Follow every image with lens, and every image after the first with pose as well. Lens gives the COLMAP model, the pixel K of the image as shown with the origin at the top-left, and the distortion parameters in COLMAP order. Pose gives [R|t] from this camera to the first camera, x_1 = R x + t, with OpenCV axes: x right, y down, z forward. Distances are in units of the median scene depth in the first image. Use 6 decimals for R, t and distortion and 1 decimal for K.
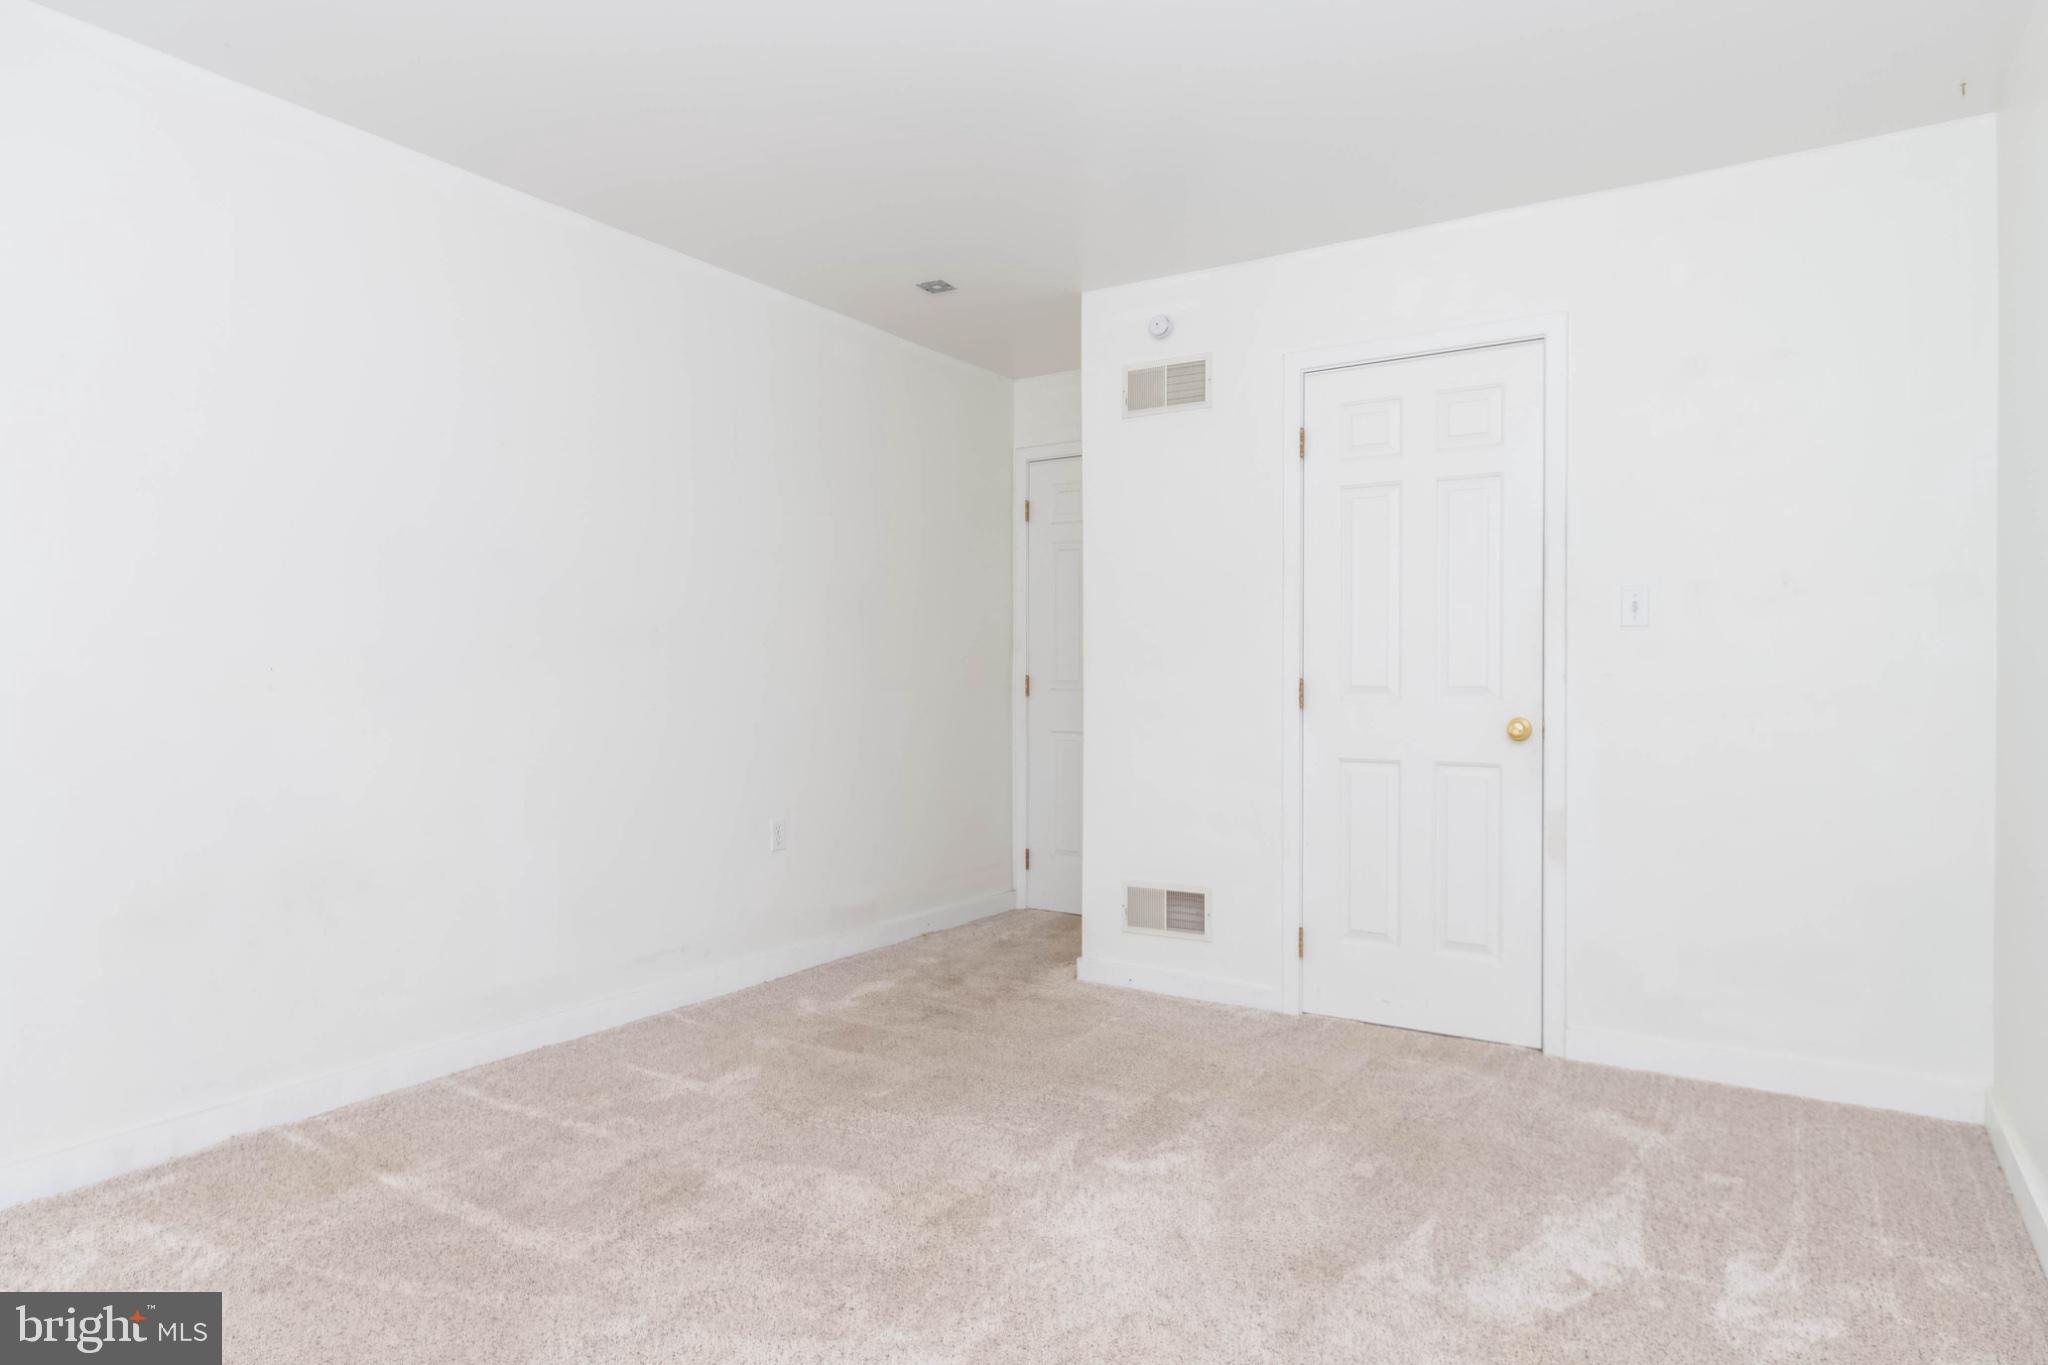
lens RADIAL K [[1211.9, 0, 1026.8], [0, 1211.9, 682.6], [0, 0, 1]] dist [-0.003958, -0.005062]
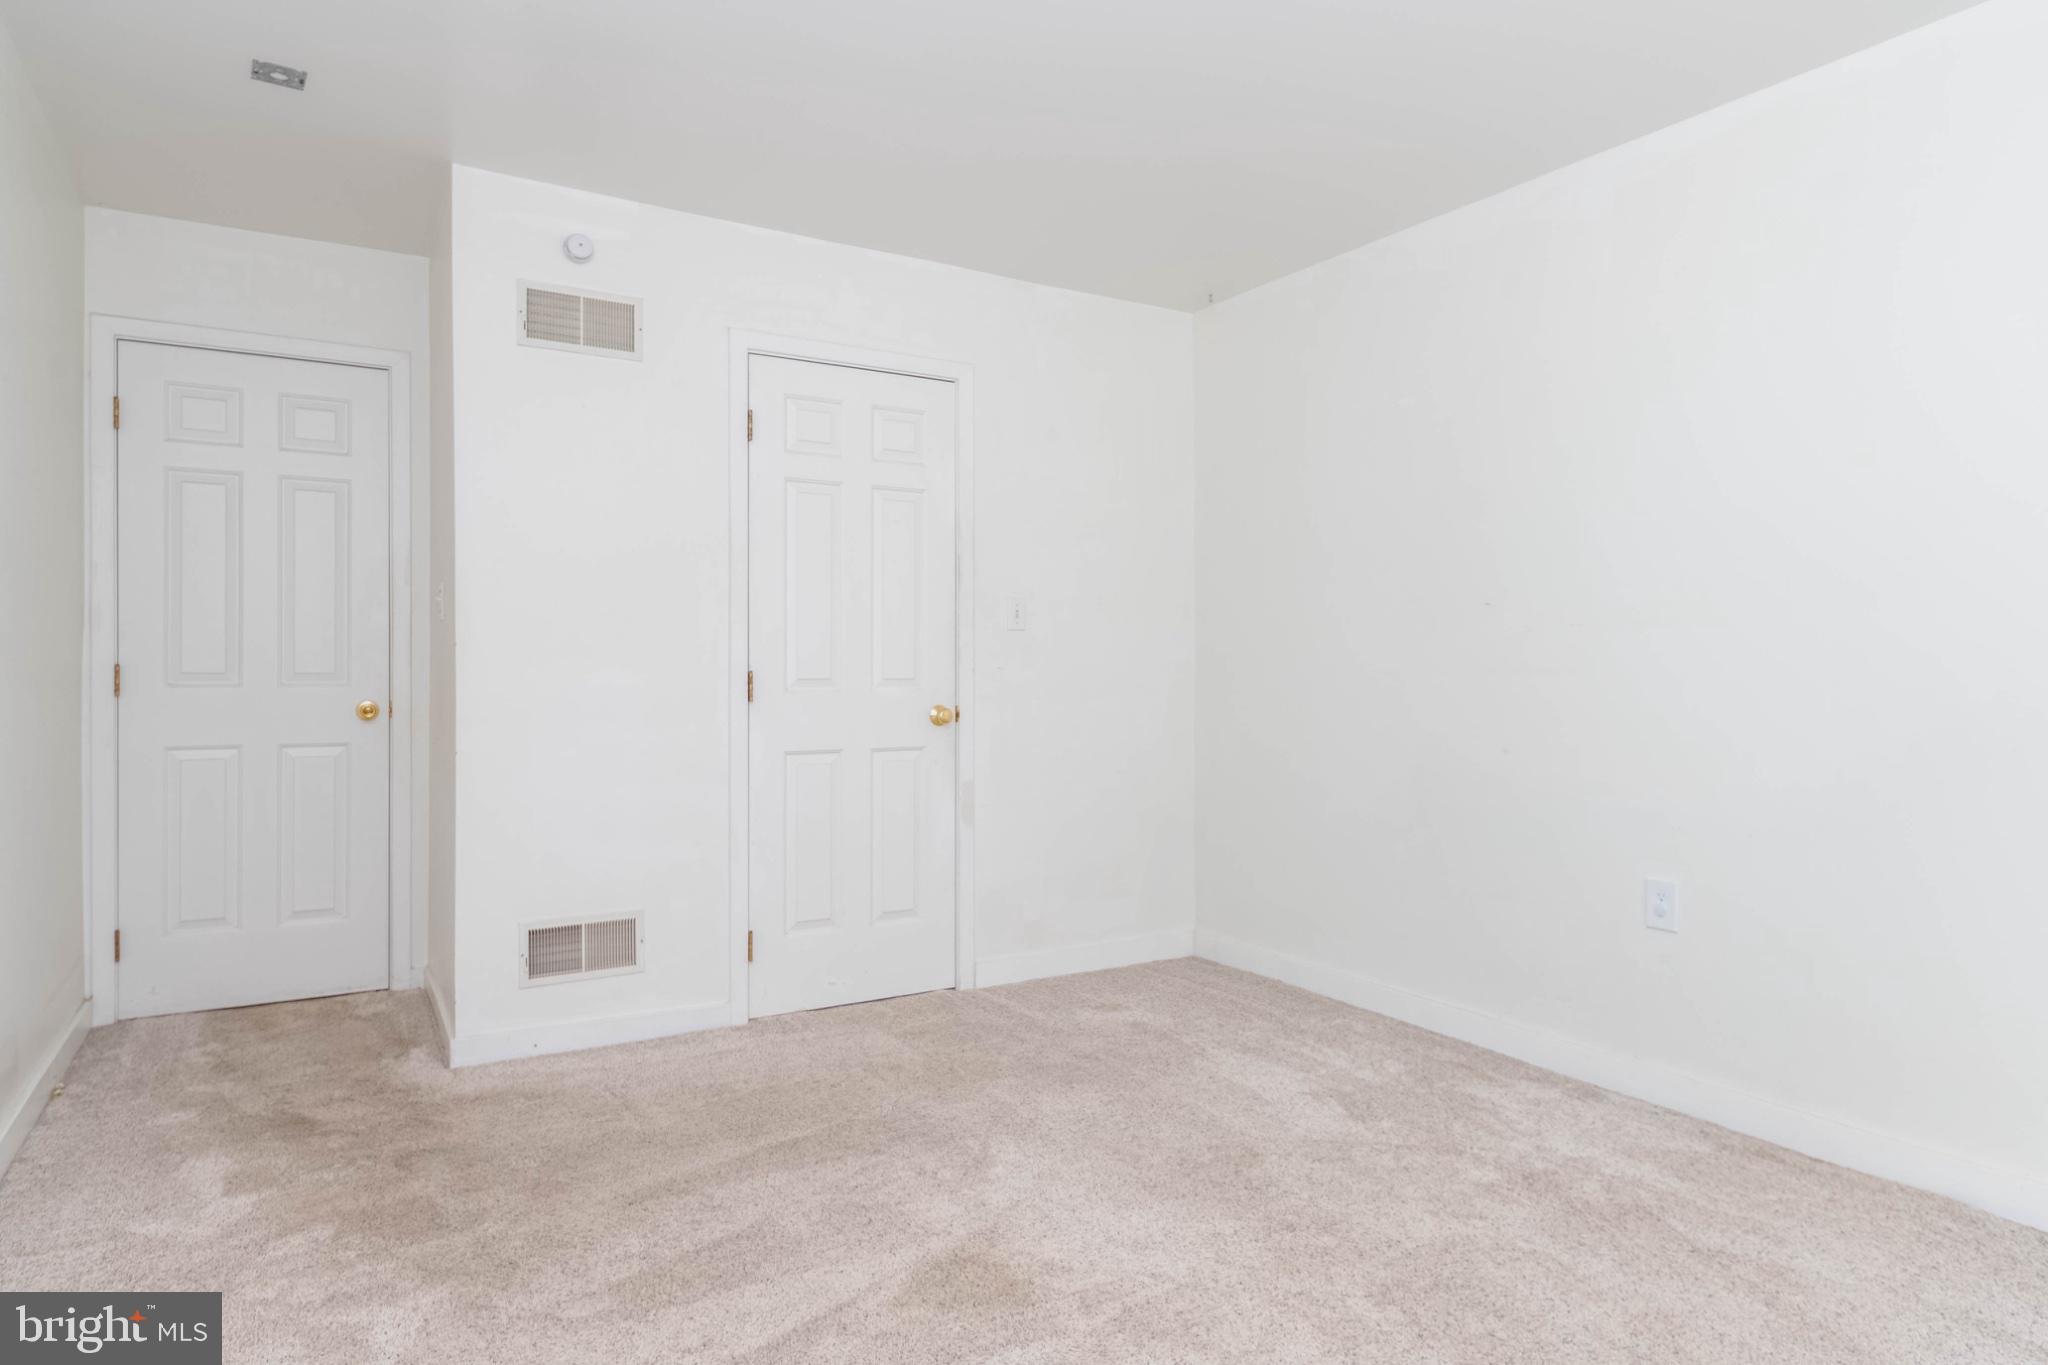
lens RADIAL K [[1211.9, 0, 1078.5], [0, 1211.9, 668.6], [0, 0, 1]] dist [-0.003958, -0.005062]
pose [[0.417059, 0.000276, 0.908880, -0.535449], [0.000611, 1.000000, -0.000584, -0.004305], [-0.908879, 0.000799, 0.417058, 0.364915]]
